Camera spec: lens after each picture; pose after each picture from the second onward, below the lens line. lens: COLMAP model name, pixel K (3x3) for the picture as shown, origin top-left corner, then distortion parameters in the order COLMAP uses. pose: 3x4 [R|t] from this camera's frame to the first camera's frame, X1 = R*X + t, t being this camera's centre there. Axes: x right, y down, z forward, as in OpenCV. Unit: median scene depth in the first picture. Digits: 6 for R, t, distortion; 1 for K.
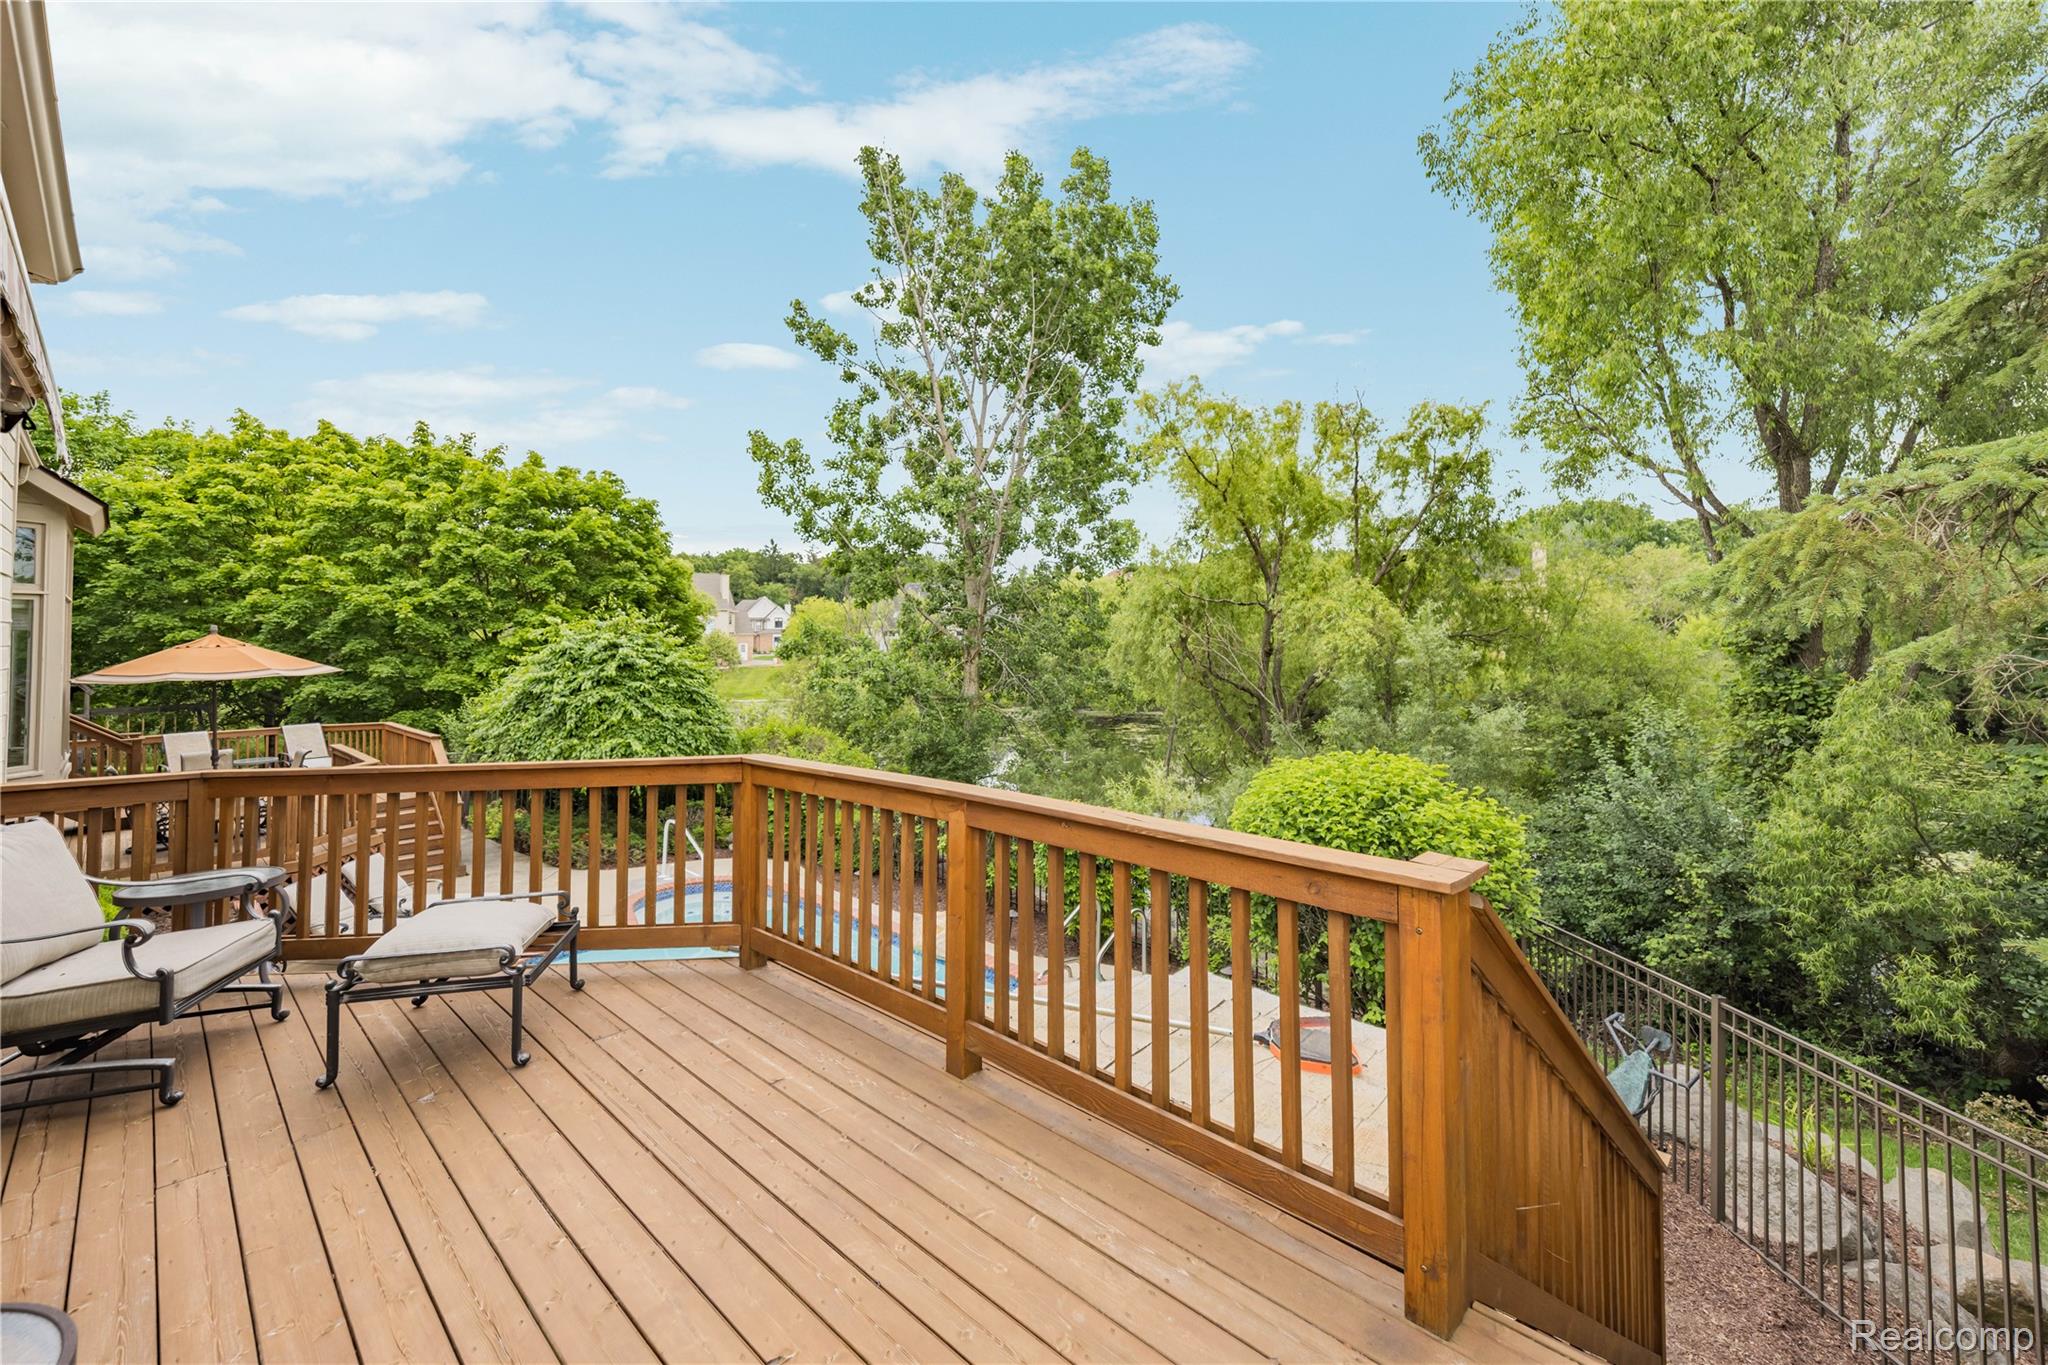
lens RADIAL K [[853.2, 0, 1030.1], [0, 853.2, 632.7], [0, 0, 1]] dist [0.000085, -0.000016]
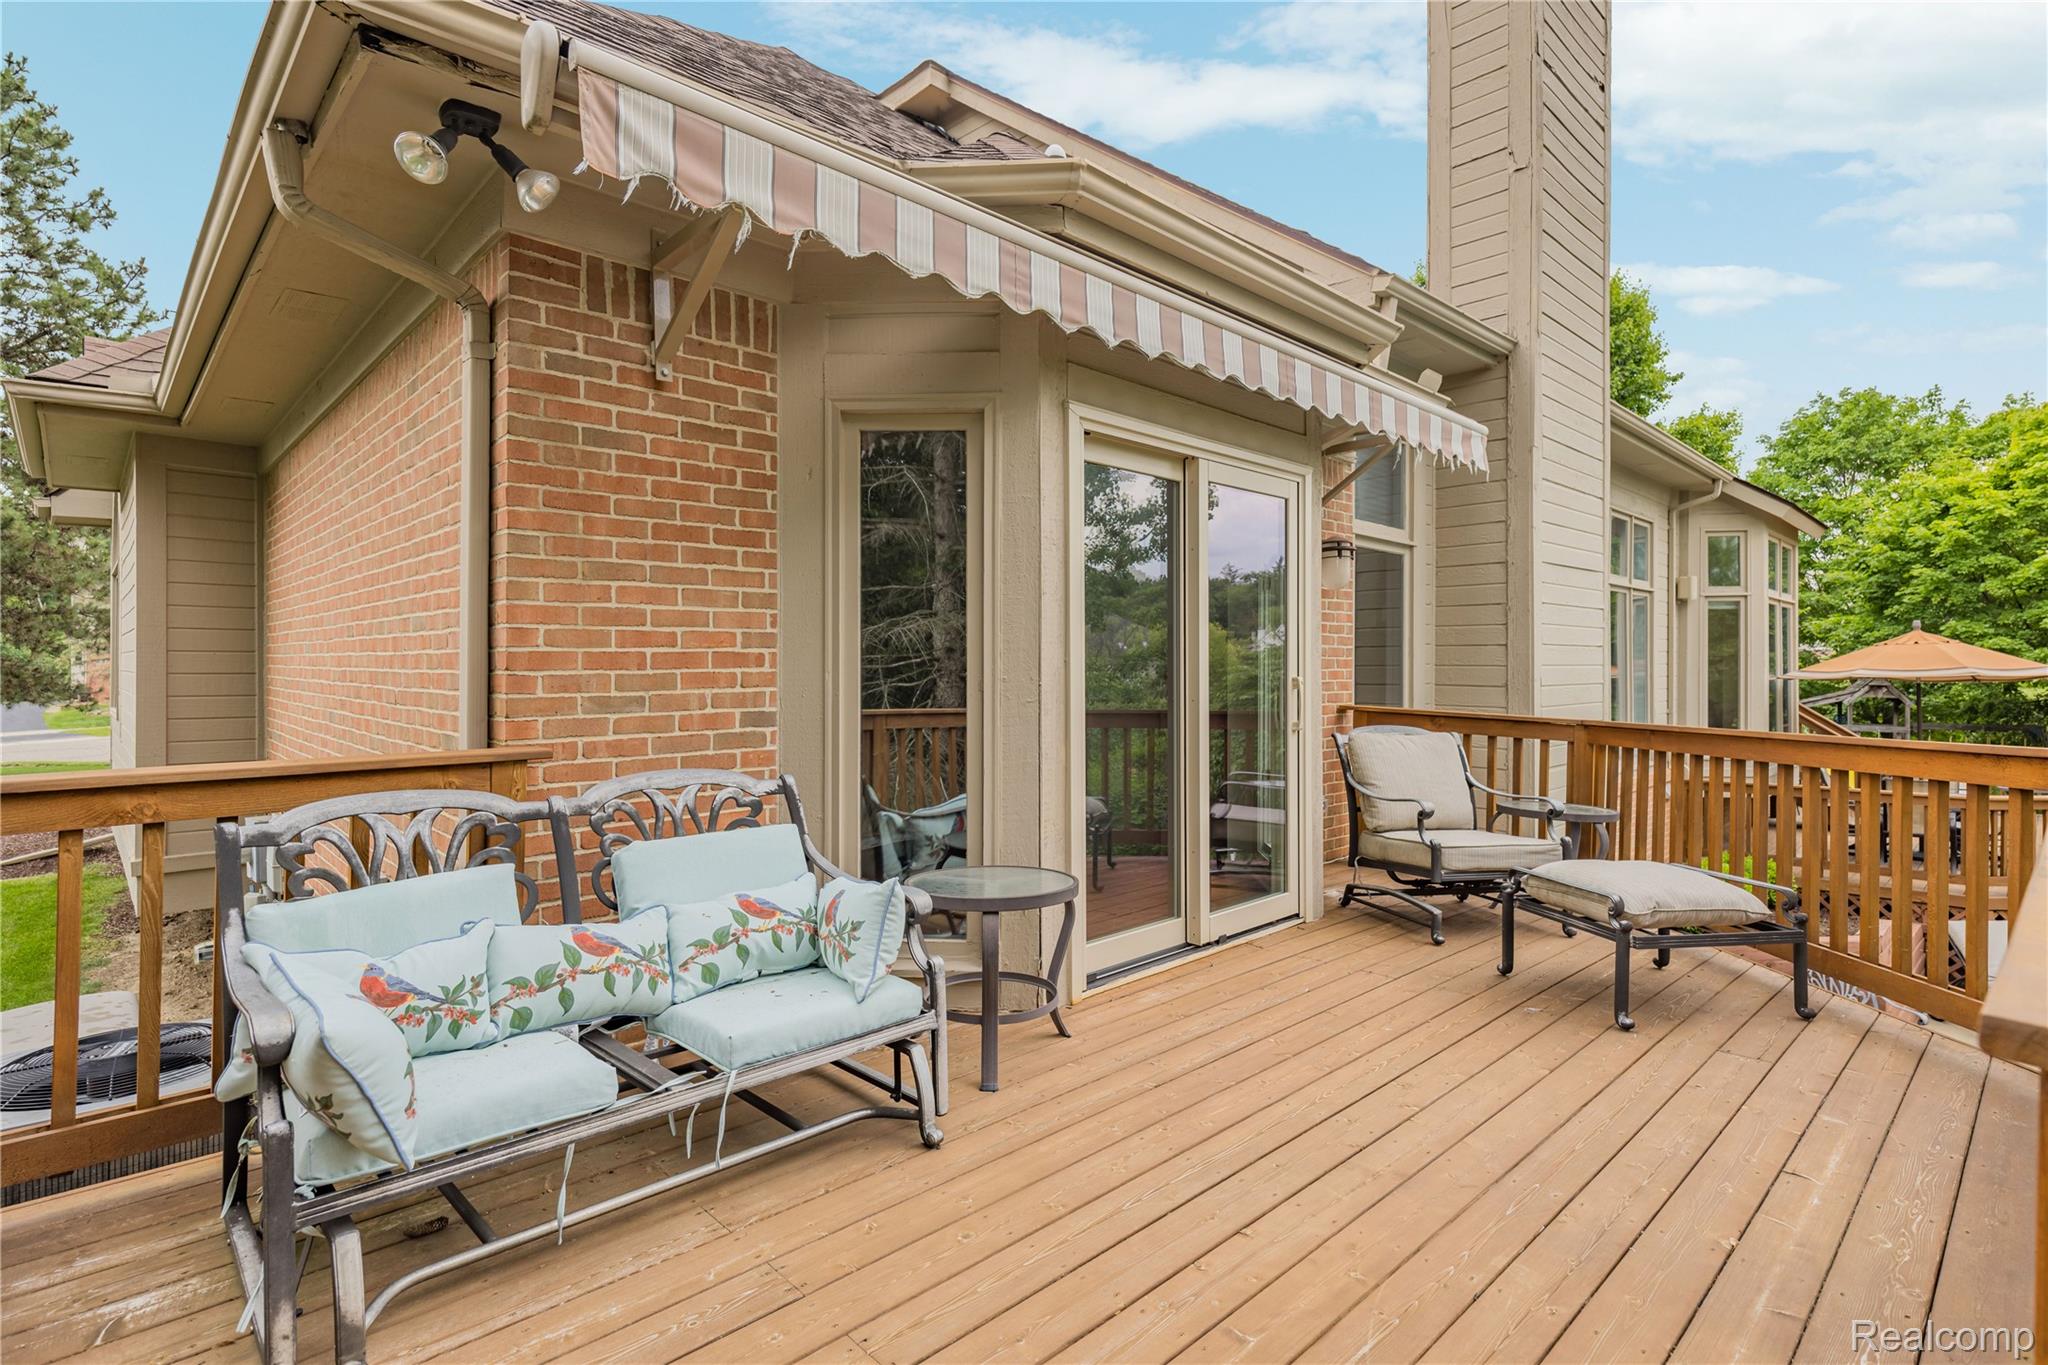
lens RADIAL K [[1002.7, 0, 1024.0], [0, 1002.7, 682.5], [0, 0, 1]] dist [-0.000769, -0.000082]
pose [[-0.051685, 0.017184, -0.998516, 0.107982], [0.007841, 0.999828, 0.016801, 0.023436], [0.998633, -0.006961, -0.051811, 0.087606]]
